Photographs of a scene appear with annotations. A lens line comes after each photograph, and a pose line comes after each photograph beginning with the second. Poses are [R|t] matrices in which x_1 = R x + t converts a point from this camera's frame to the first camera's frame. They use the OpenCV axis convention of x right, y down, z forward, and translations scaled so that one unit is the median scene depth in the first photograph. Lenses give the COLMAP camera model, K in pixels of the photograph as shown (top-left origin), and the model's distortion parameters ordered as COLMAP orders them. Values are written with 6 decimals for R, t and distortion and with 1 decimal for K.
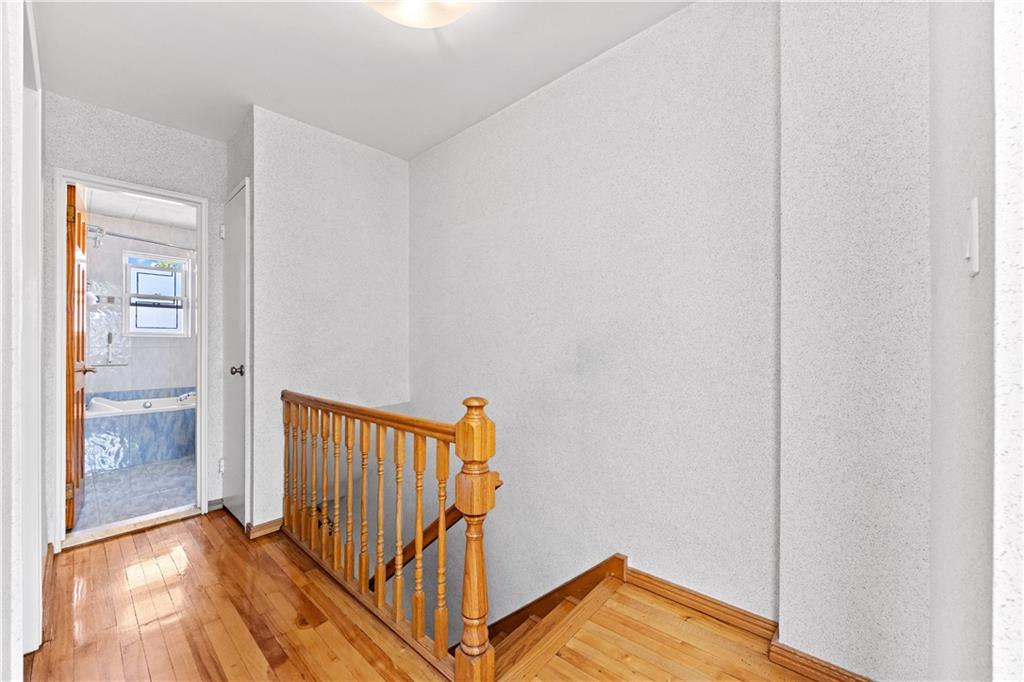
lens RADIAL K [[397.9, 0, 515.2], [0, 397.9, 343.5], [0, 0, 1]] dist [-0.001183, -0.000019]
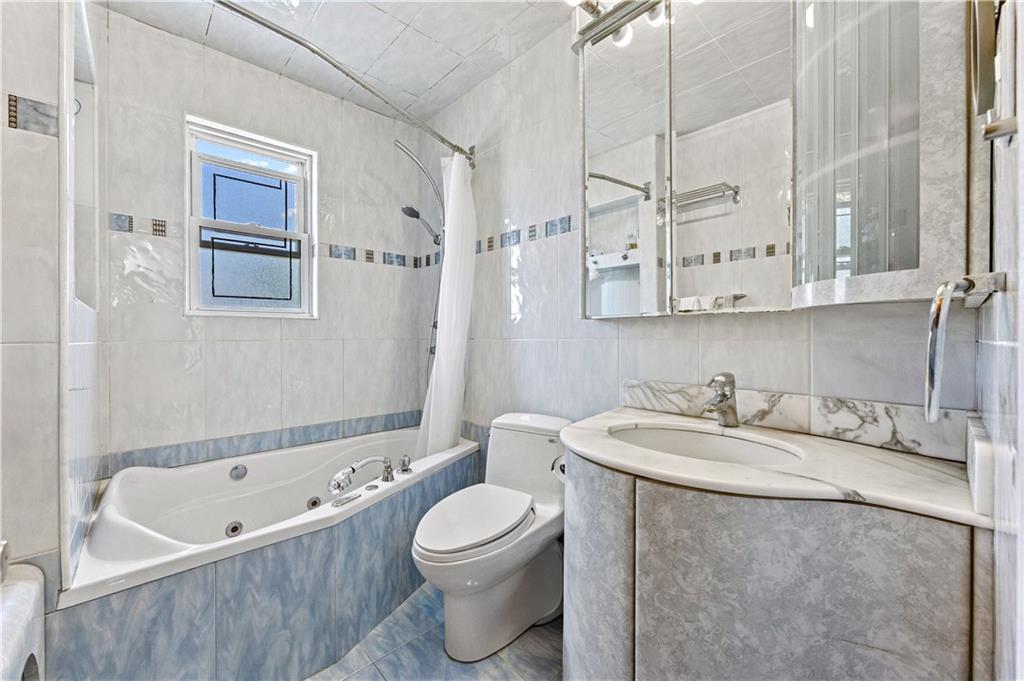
lens RADIAL K [[397.9, 0, 508.1], [0, 397.9, 337.7], [0, 0, 1]] dist [-0.001183, -0.000019]
pose [[0.996270, -0.001783, -0.086270, -0.672694], [0.002584, 0.999955, 0.009167, 0.003089], [0.086250, -0.009356, 0.996230, 0.670937]]
